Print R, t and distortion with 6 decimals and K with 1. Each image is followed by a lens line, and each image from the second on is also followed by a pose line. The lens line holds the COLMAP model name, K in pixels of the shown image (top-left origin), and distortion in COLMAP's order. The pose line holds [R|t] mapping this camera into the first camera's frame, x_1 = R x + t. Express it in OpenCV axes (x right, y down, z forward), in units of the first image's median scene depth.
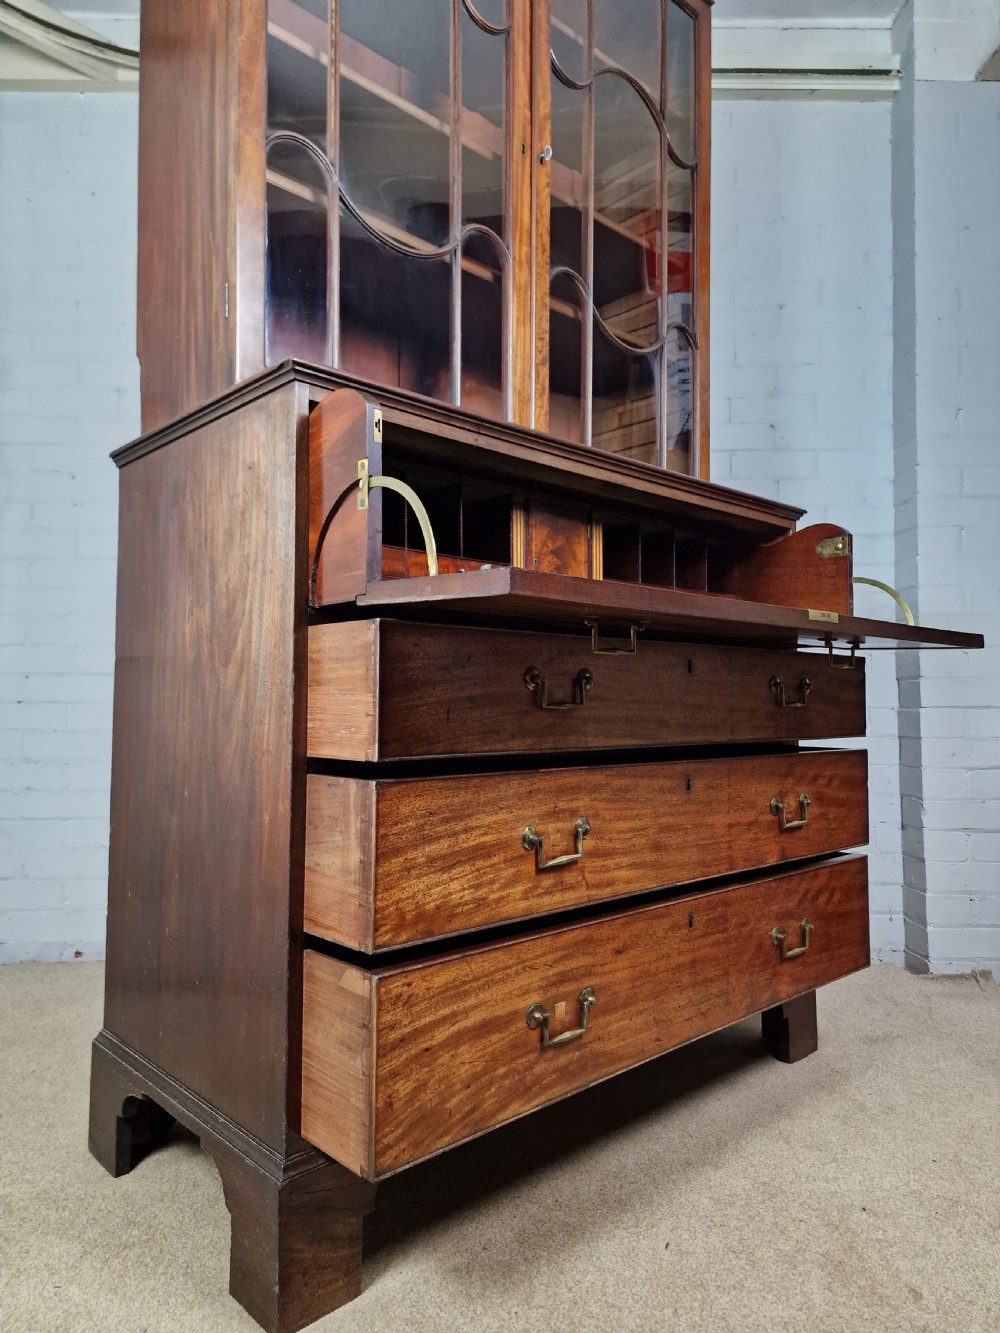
lens RADIAL K [[904.7, 0, 506.0], [0, 904.7, 664.7], [0, 0, 1]] dist [0.052205, -0.042629]
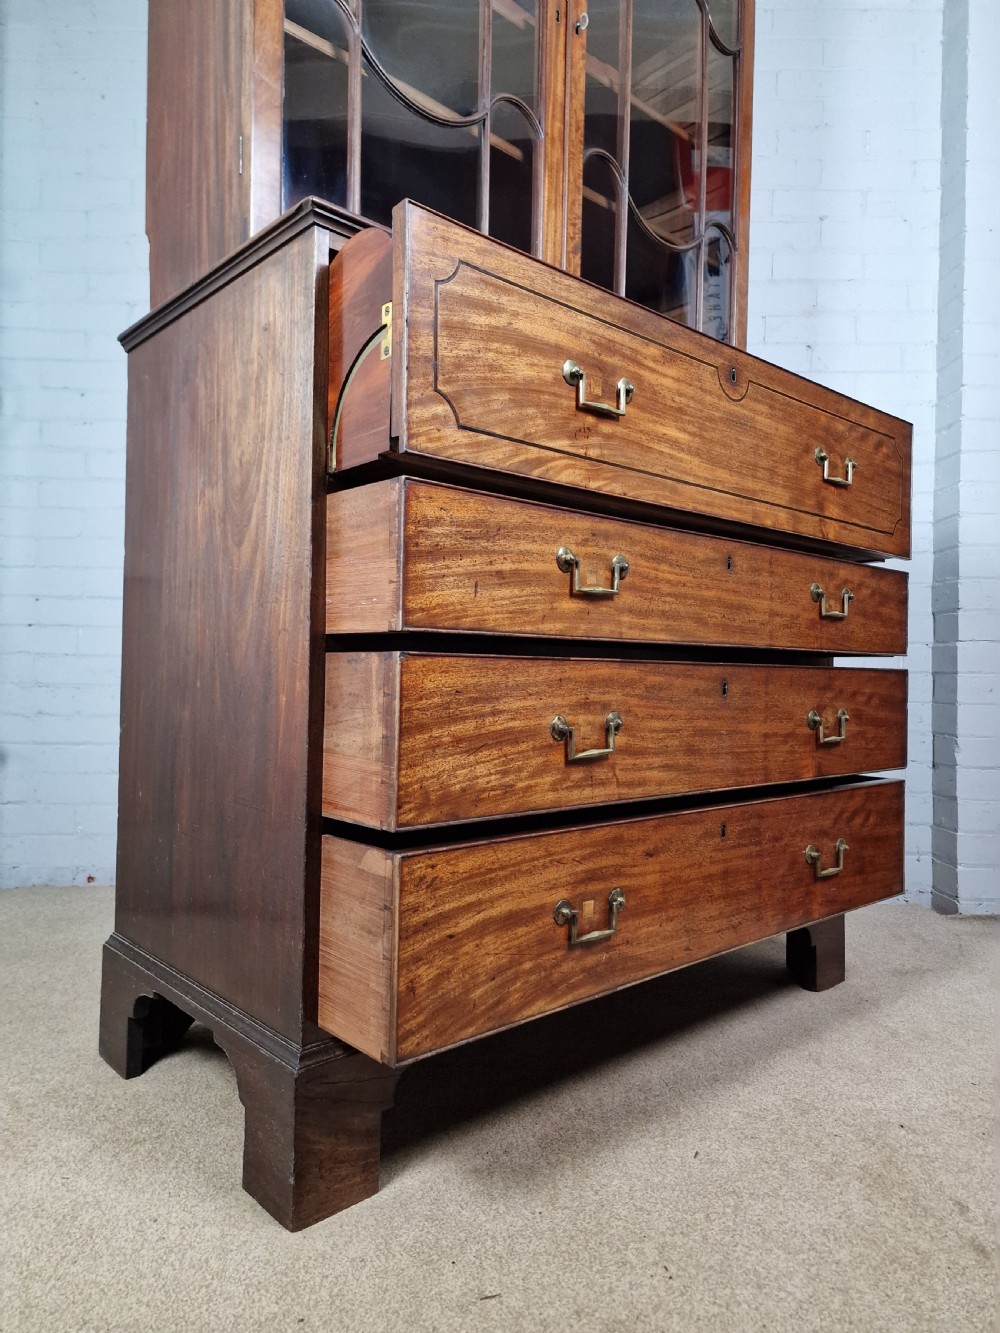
lens RADIAL K [[904.7, 0, 498.4], [0, 904.7, 666.7], [0, 0, 1]] dist [0.052205, -0.042629]
pose [[0.999712, 0.013849, -0.019619, -0.017675], [-0.013128, 0.999251, 0.036413, 0.083403], [0.020109, -0.036145, 0.999144, 0.052635]]
